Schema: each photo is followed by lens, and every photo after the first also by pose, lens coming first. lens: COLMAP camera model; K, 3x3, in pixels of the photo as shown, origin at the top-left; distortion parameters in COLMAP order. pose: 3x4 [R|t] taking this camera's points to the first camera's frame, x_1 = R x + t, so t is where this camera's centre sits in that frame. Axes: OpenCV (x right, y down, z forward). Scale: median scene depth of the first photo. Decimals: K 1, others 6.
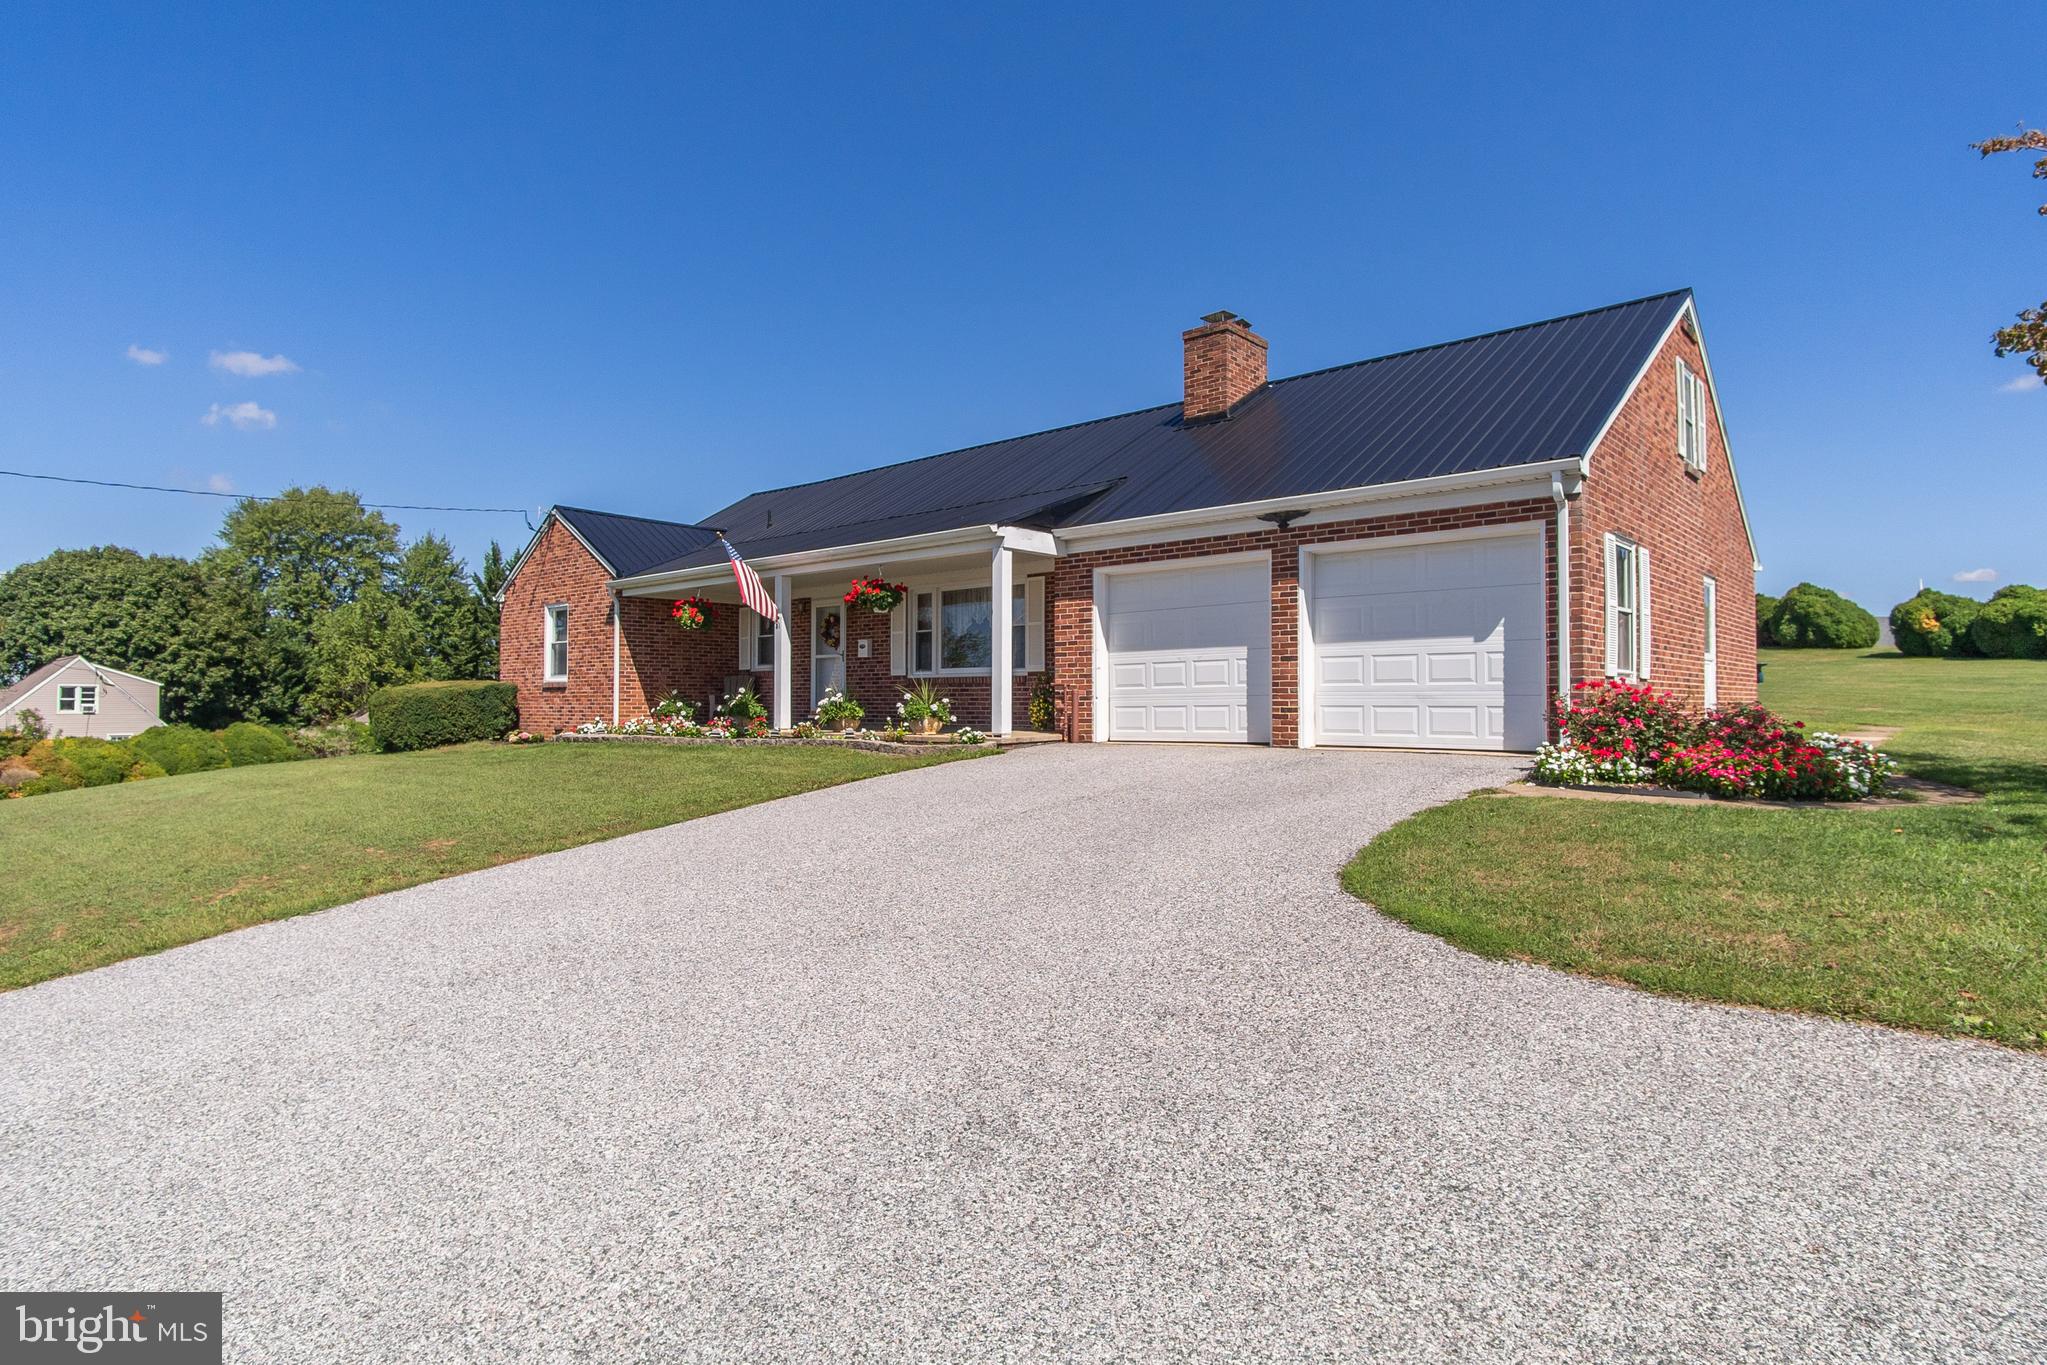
lens RADIAL K [[1099.5, 0, 1034.5], [0, 1099.5, 689.7], [0, 0, 1]] dist [0.002302, -0.001354]
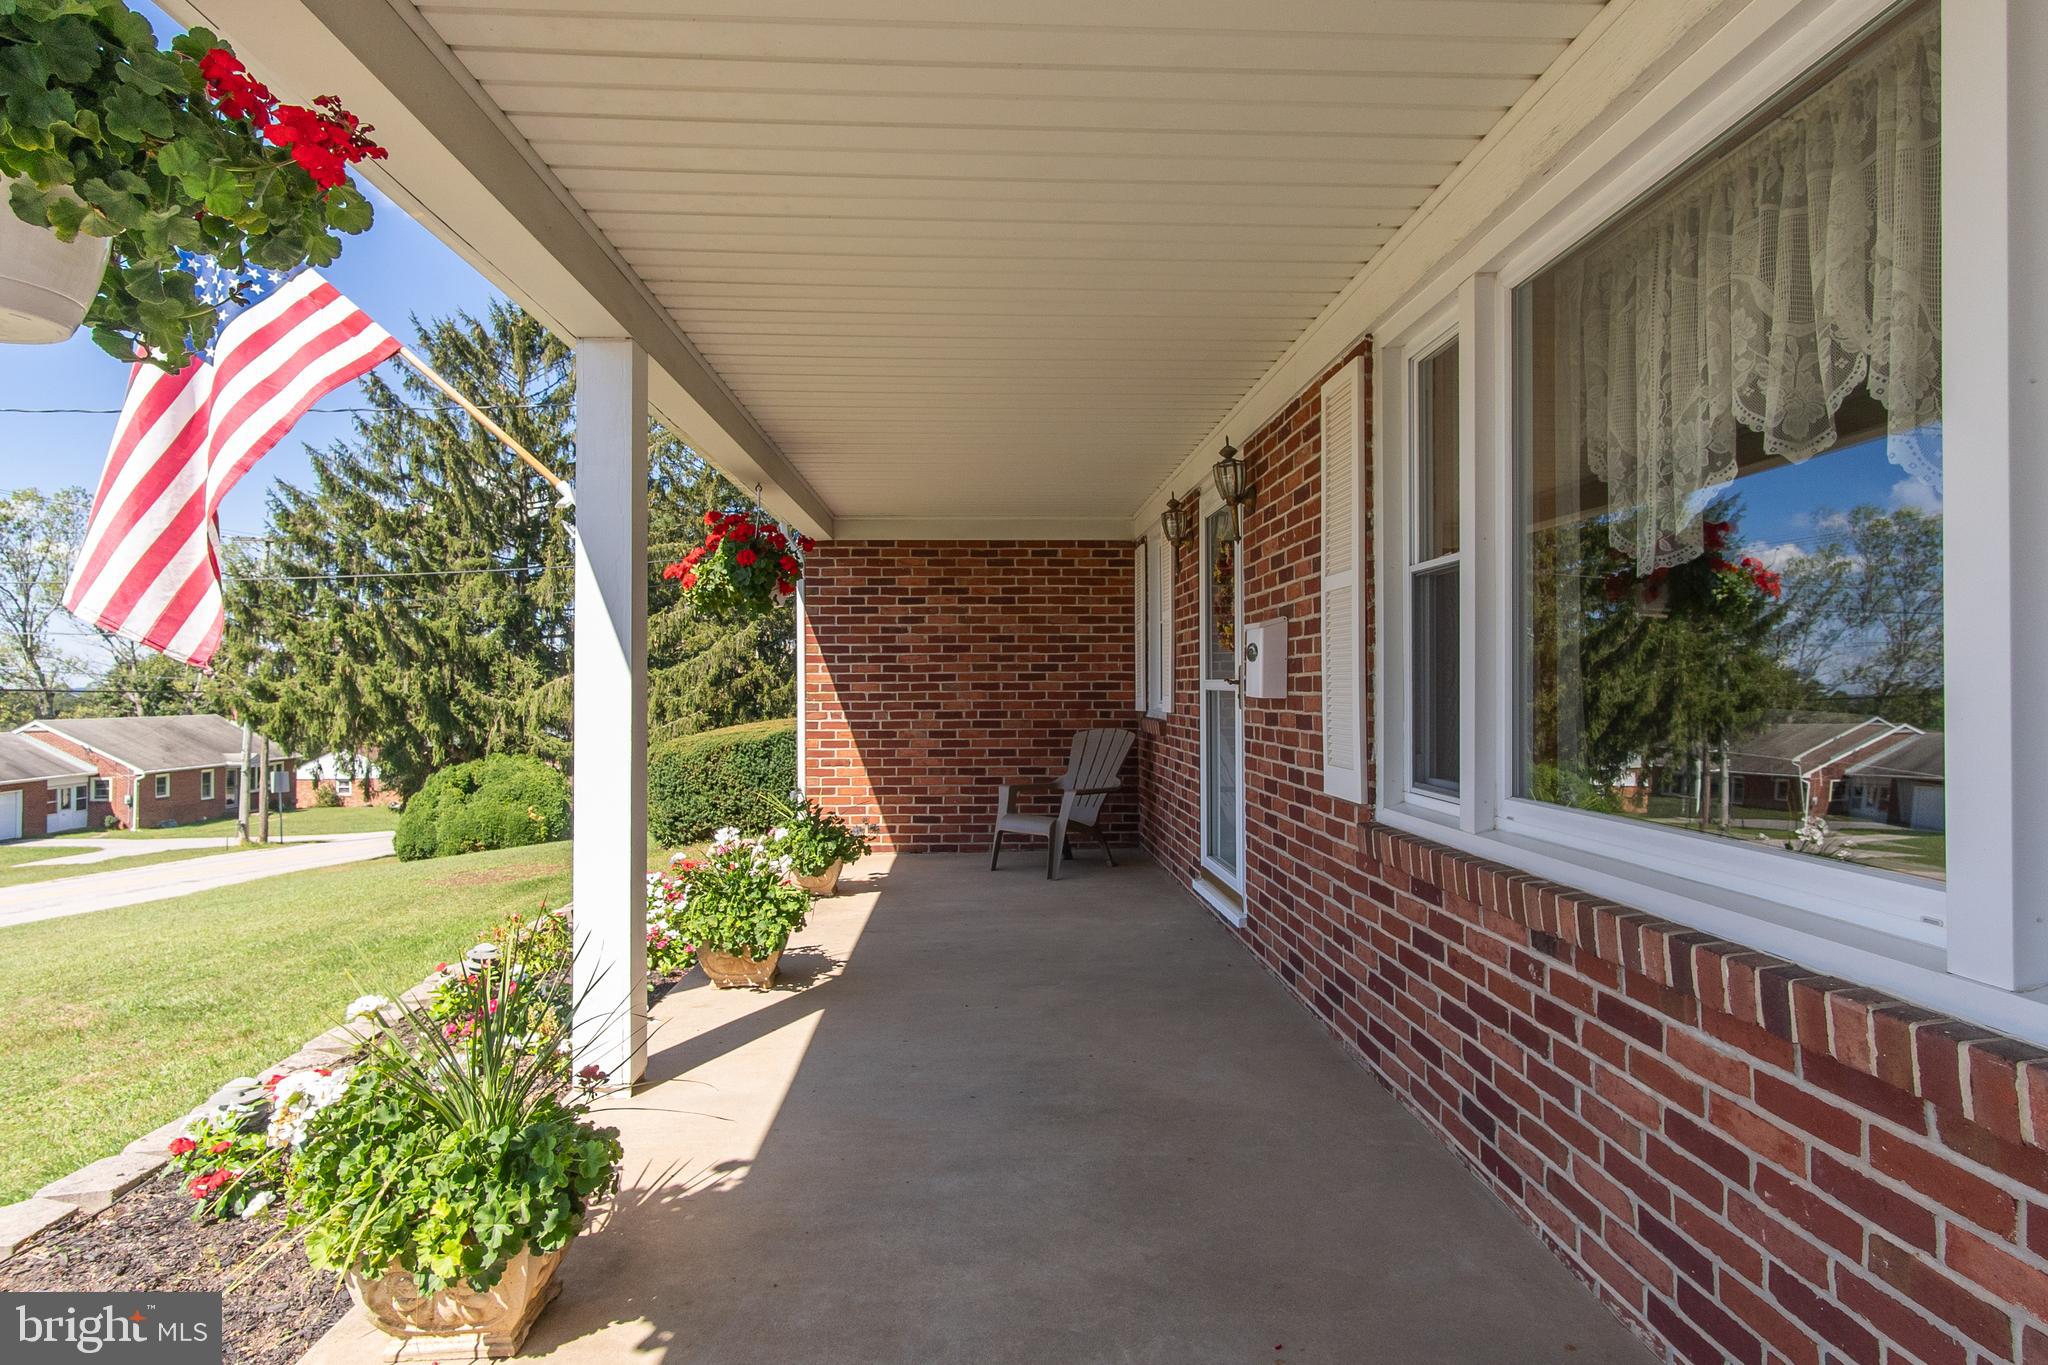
lens RADIAL K [[1100.1, 0, 1028.9], [0, 1100.1, 673.3], [0, 0, 1]] dist [0.002302, -0.001354]
pose [[0.699477, -0.009942, -0.714586, -0.019904], [0.012269, 0.999923, -0.001903, -0.032064], [0.714550, -0.007437, 0.699545, 0.734574]]
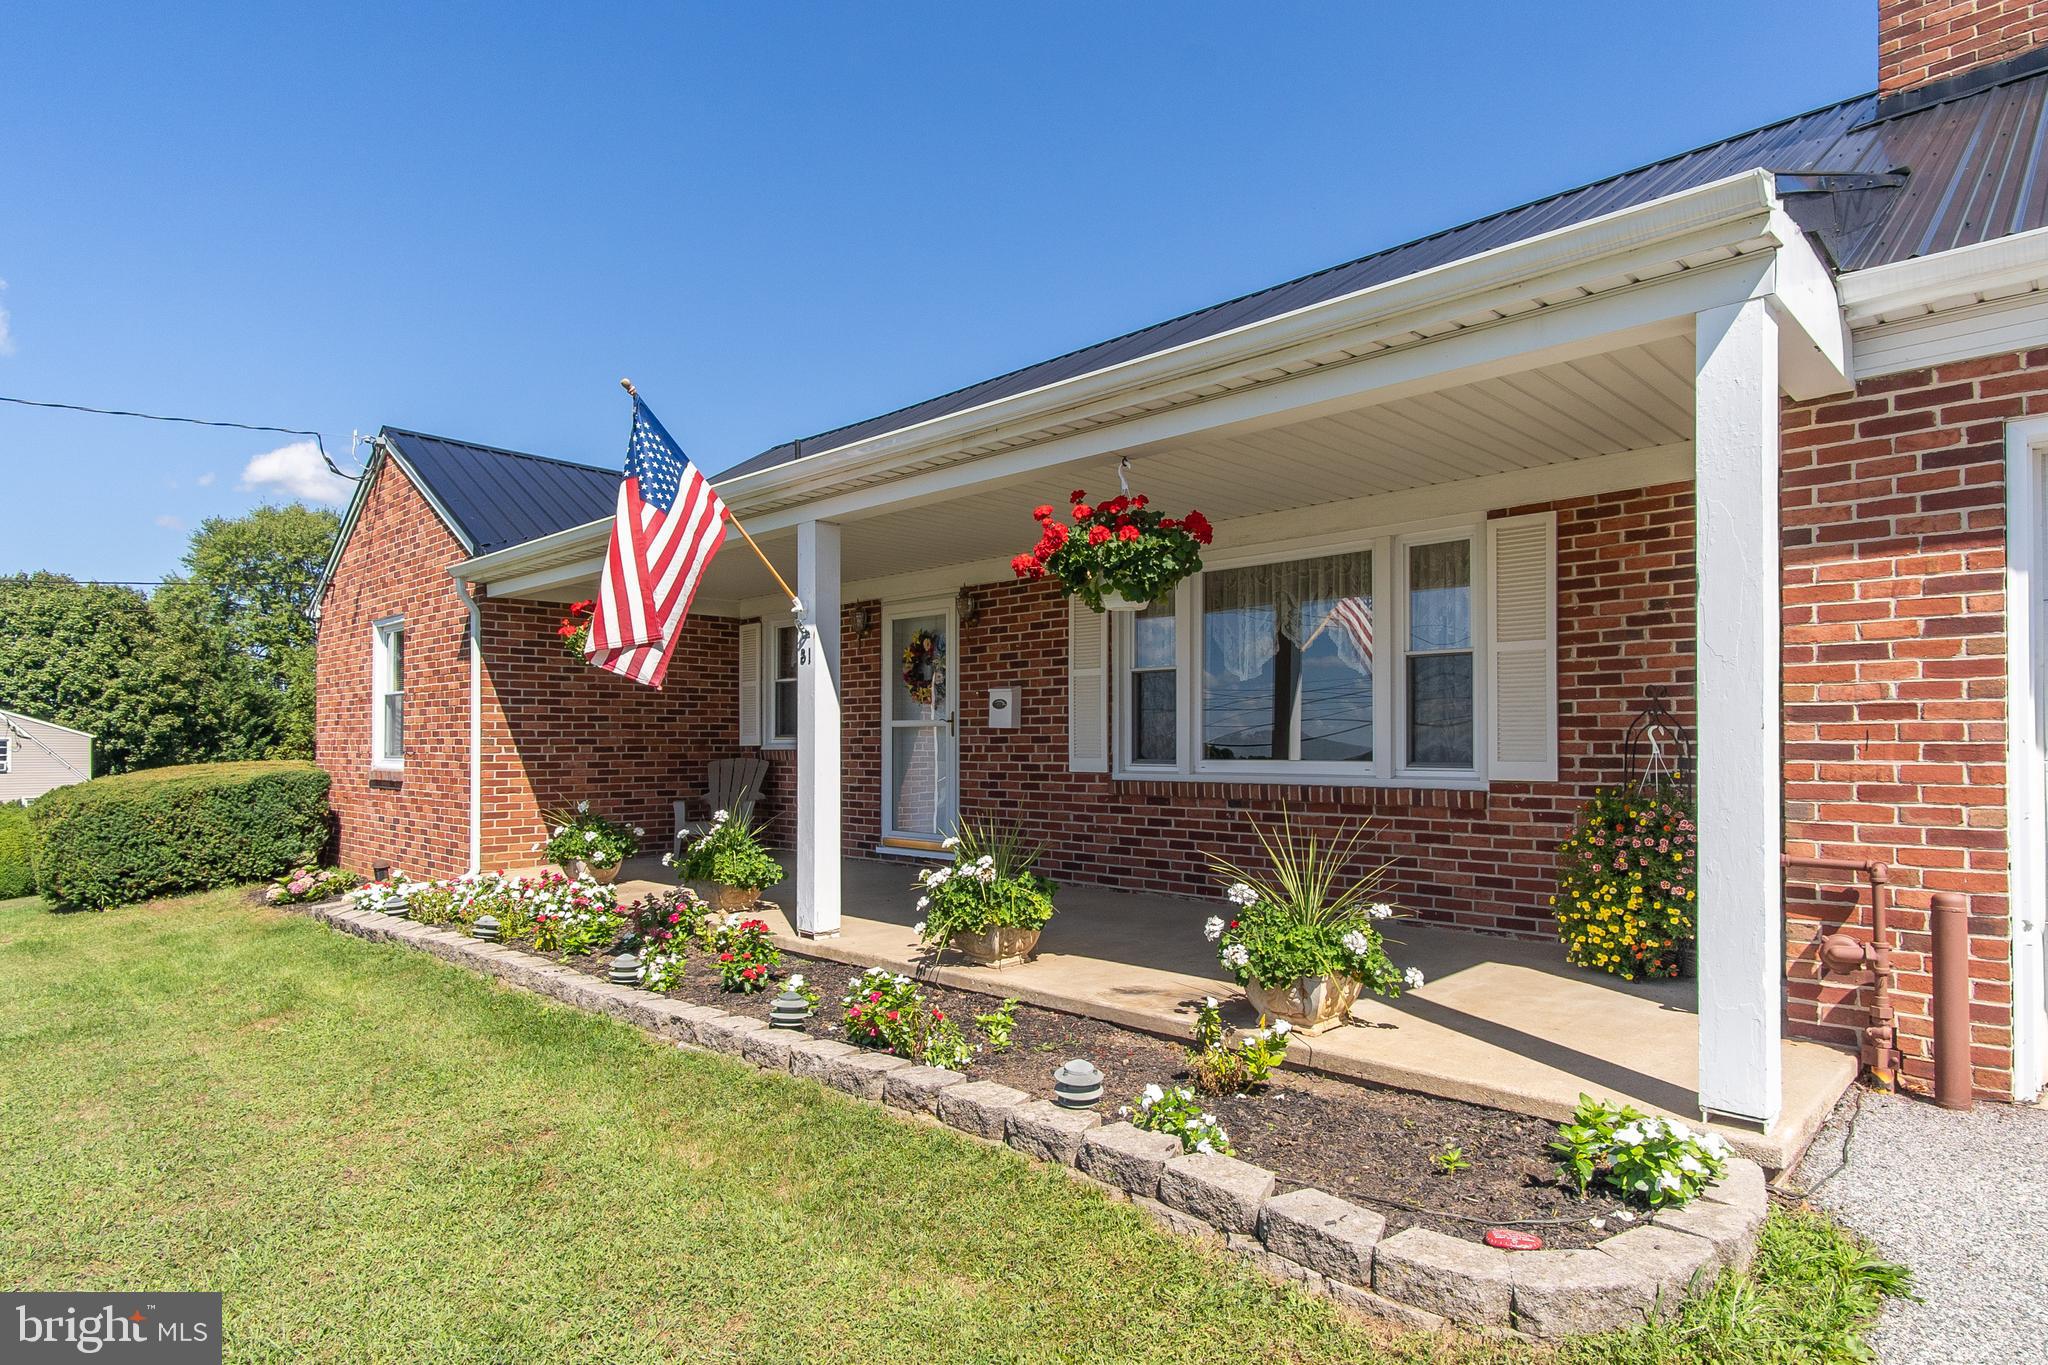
lens RADIAL K [[1100.1, 0, 1045.3], [0, 1100.1, 738.5], [0, 0, 1]] dist [0.002302, -0.001354]
pose [[0.999494, -0.001394, -0.031770, -0.113531], [0.001700, 0.999953, 0.009579, -0.027143], [0.031755, -0.009628, 0.999449, 0.509428]]
